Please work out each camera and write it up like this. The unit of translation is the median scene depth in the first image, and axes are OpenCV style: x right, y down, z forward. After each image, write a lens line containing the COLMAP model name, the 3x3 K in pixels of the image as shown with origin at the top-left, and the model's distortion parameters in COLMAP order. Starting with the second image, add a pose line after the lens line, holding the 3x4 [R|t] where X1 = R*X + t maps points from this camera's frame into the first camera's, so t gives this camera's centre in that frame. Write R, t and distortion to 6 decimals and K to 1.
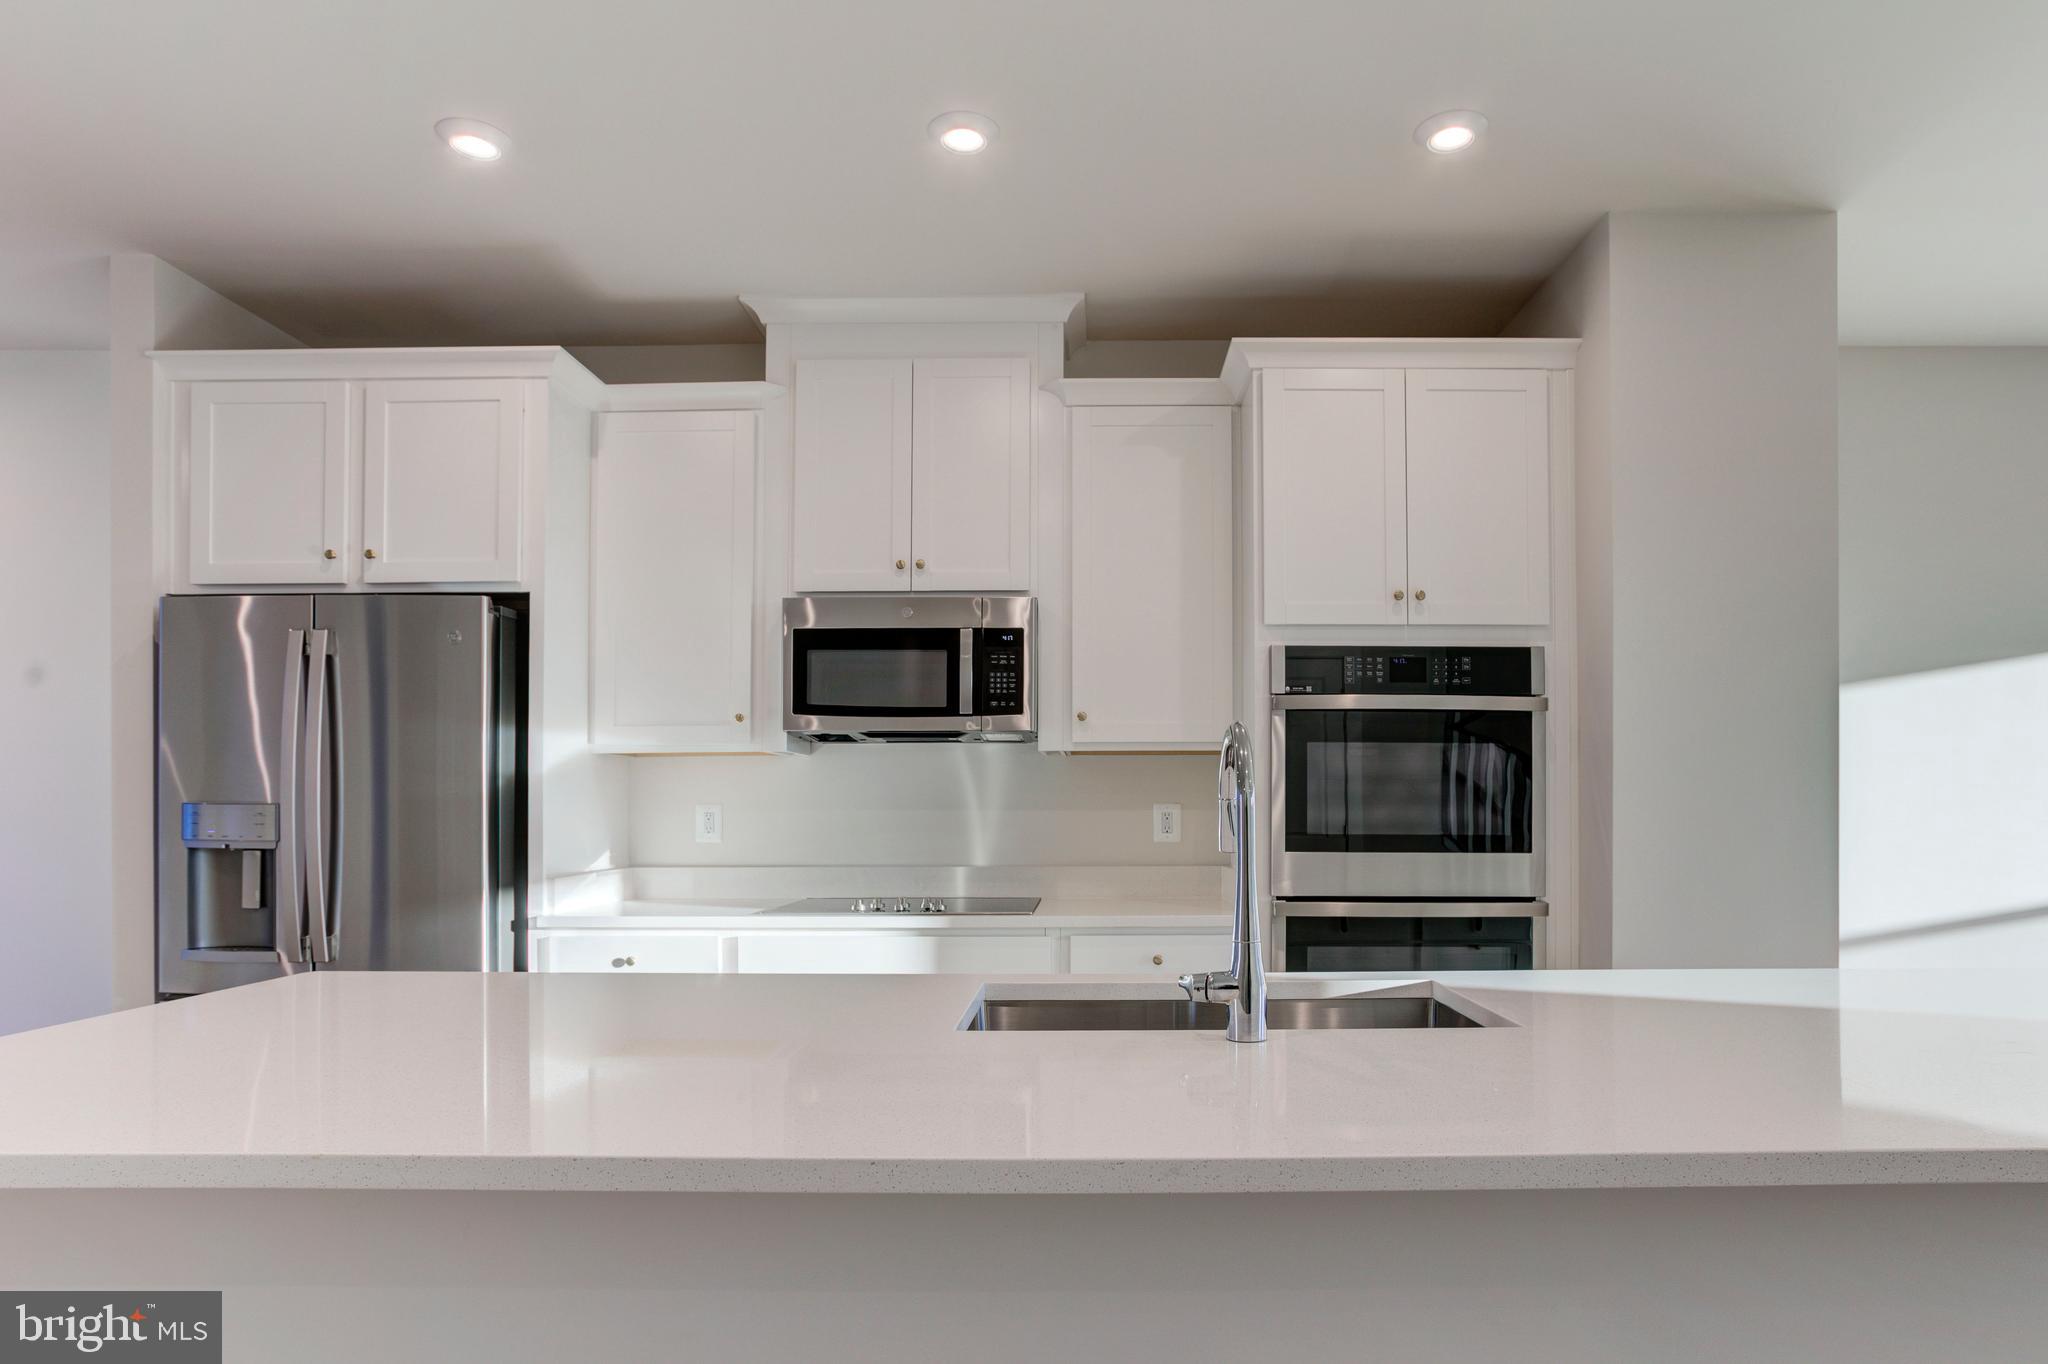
lens RADIAL K [[1164.1, 0, 1064.4], [0, 1164.1, 785.1], [0, 0, 1]] dist [-0.028510, 0.008798]
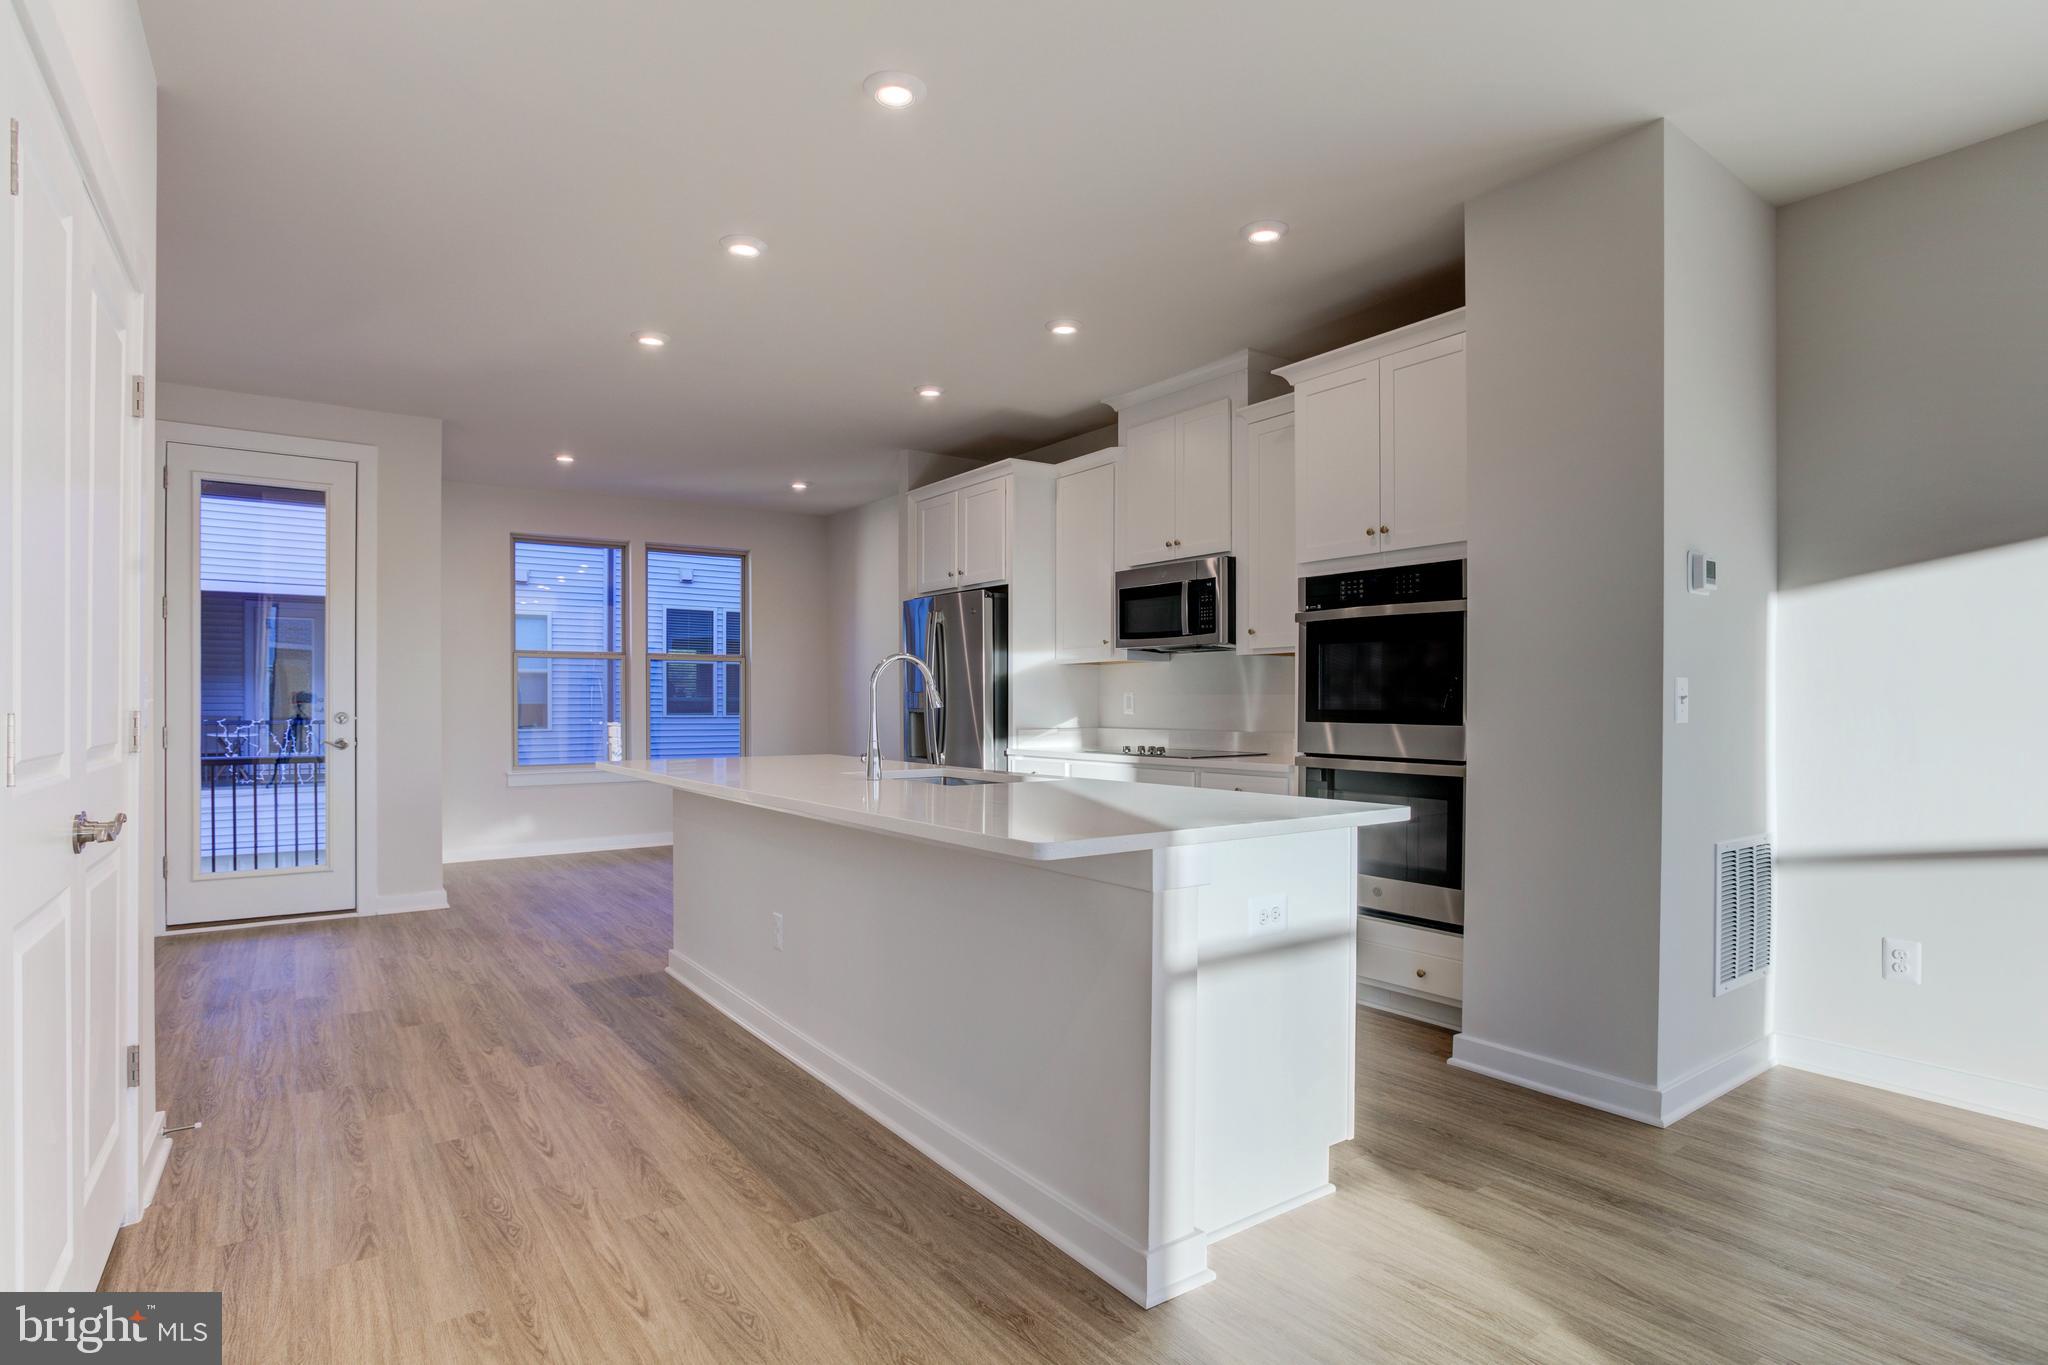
lens RADIAL K [[1046.5, 0, 1013.5], [0, 1046.5, 716.4], [0, 0, 1]] dist [-0.040866, 0.014401]
pose [[0.581161, 0.013465, -0.813677, 0.996743], [0.011705, 0.999621, 0.024902, 0.014338], [0.813704, -0.023996, 0.580784, -0.036123]]
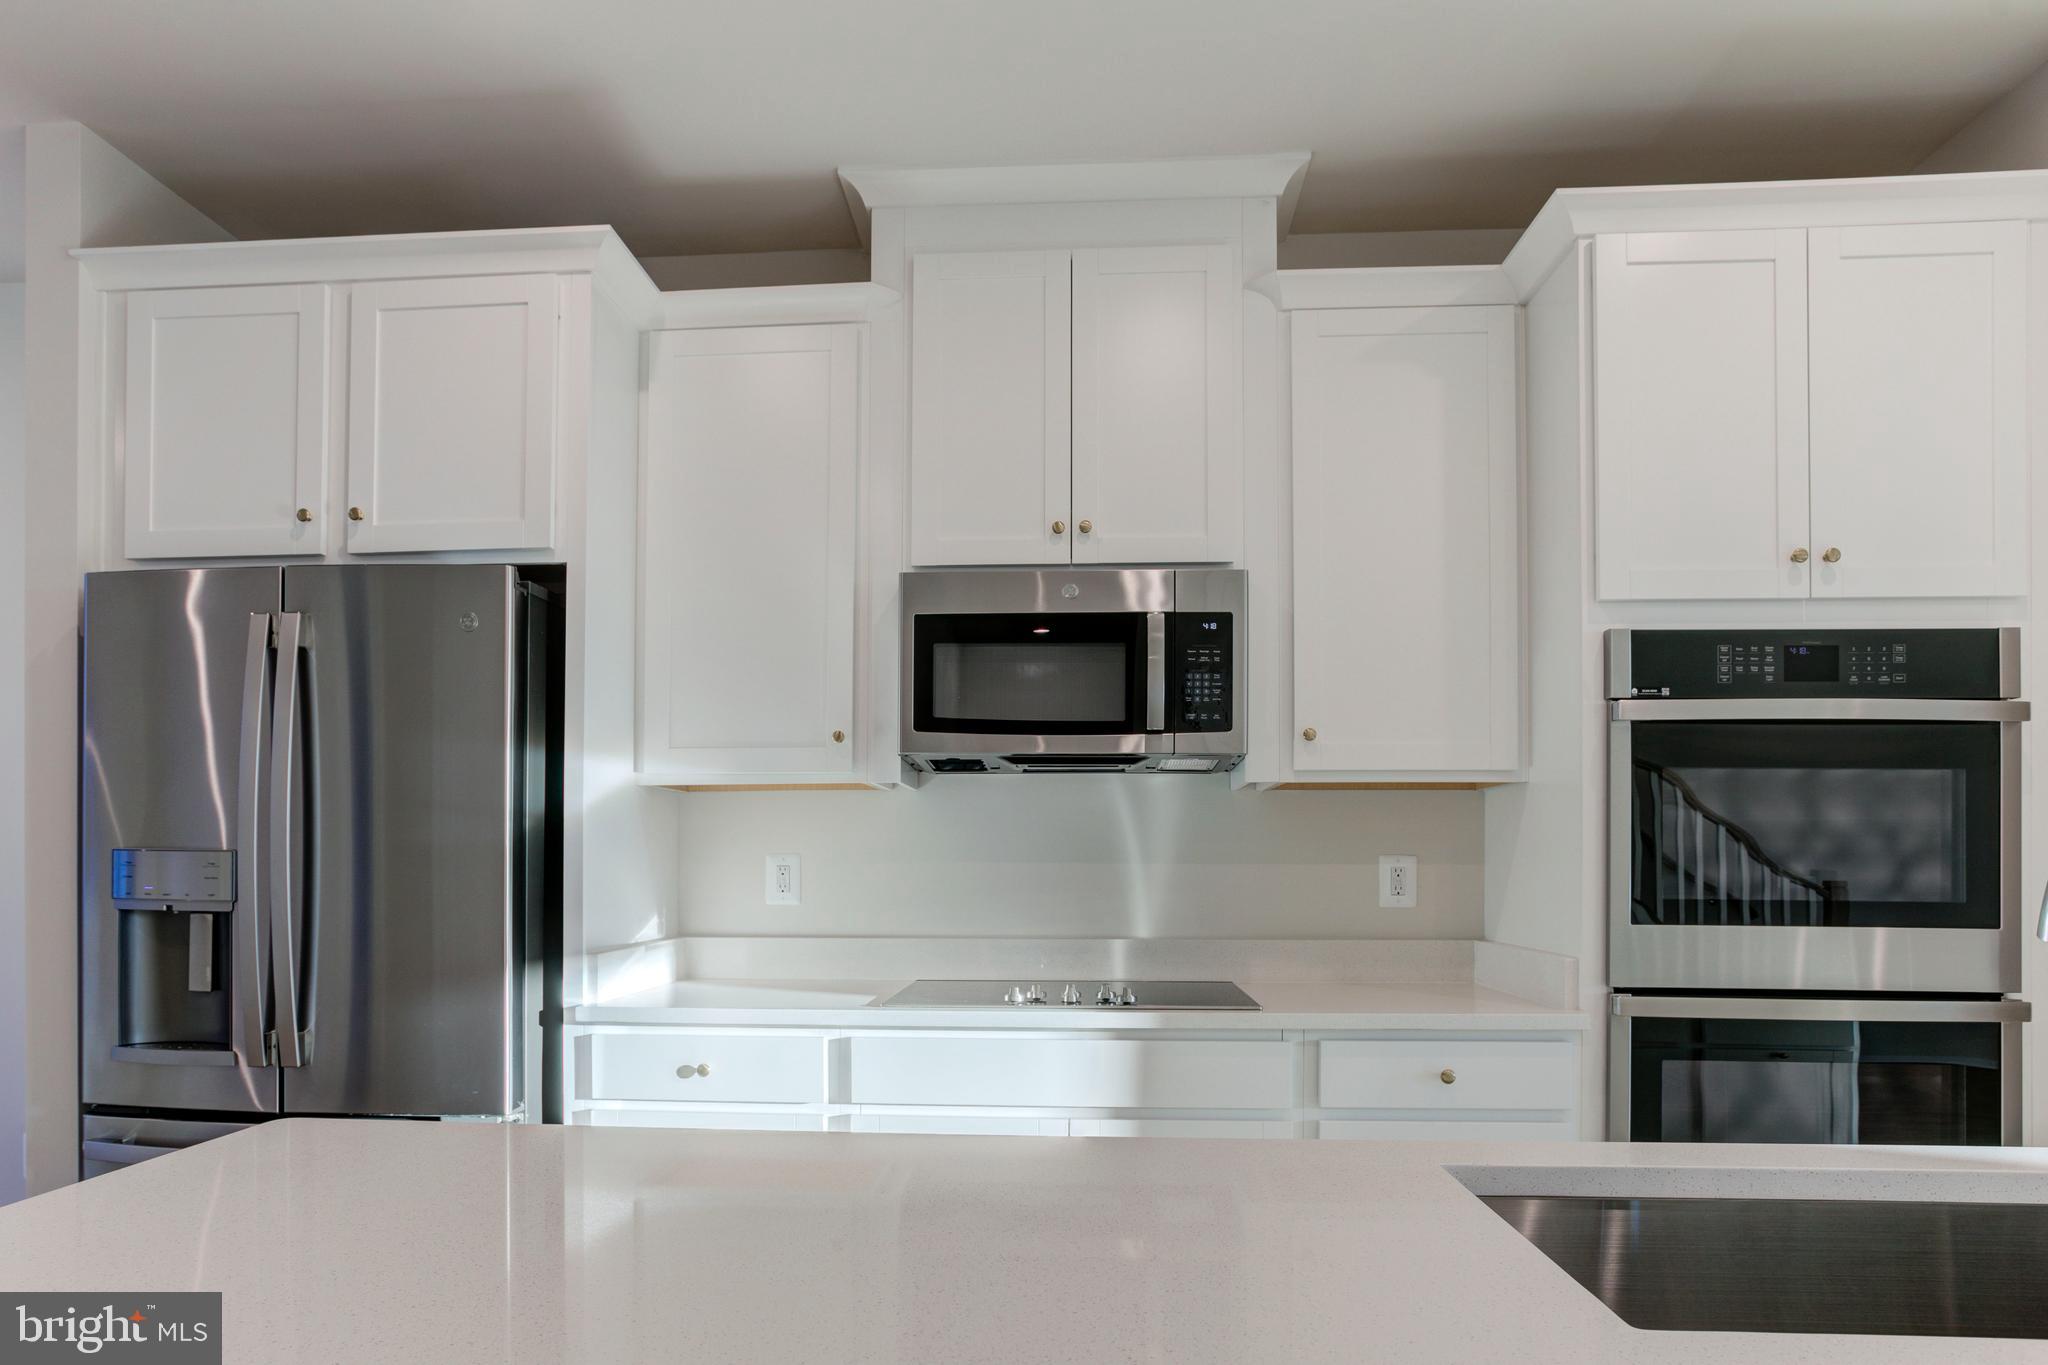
lens RADIAL K [[1290.5, 0, 997.6], [0, 1290.5, 840.7], [0, 0, 1]] dist [-0.035102, 0.009917]
pose [[0.998091, 0.002924, -0.061691, -0.138569], [-0.002842, 0.999995, 0.001412, 0.006972], [0.061695, -0.001234, 0.998094, 0.204070]]
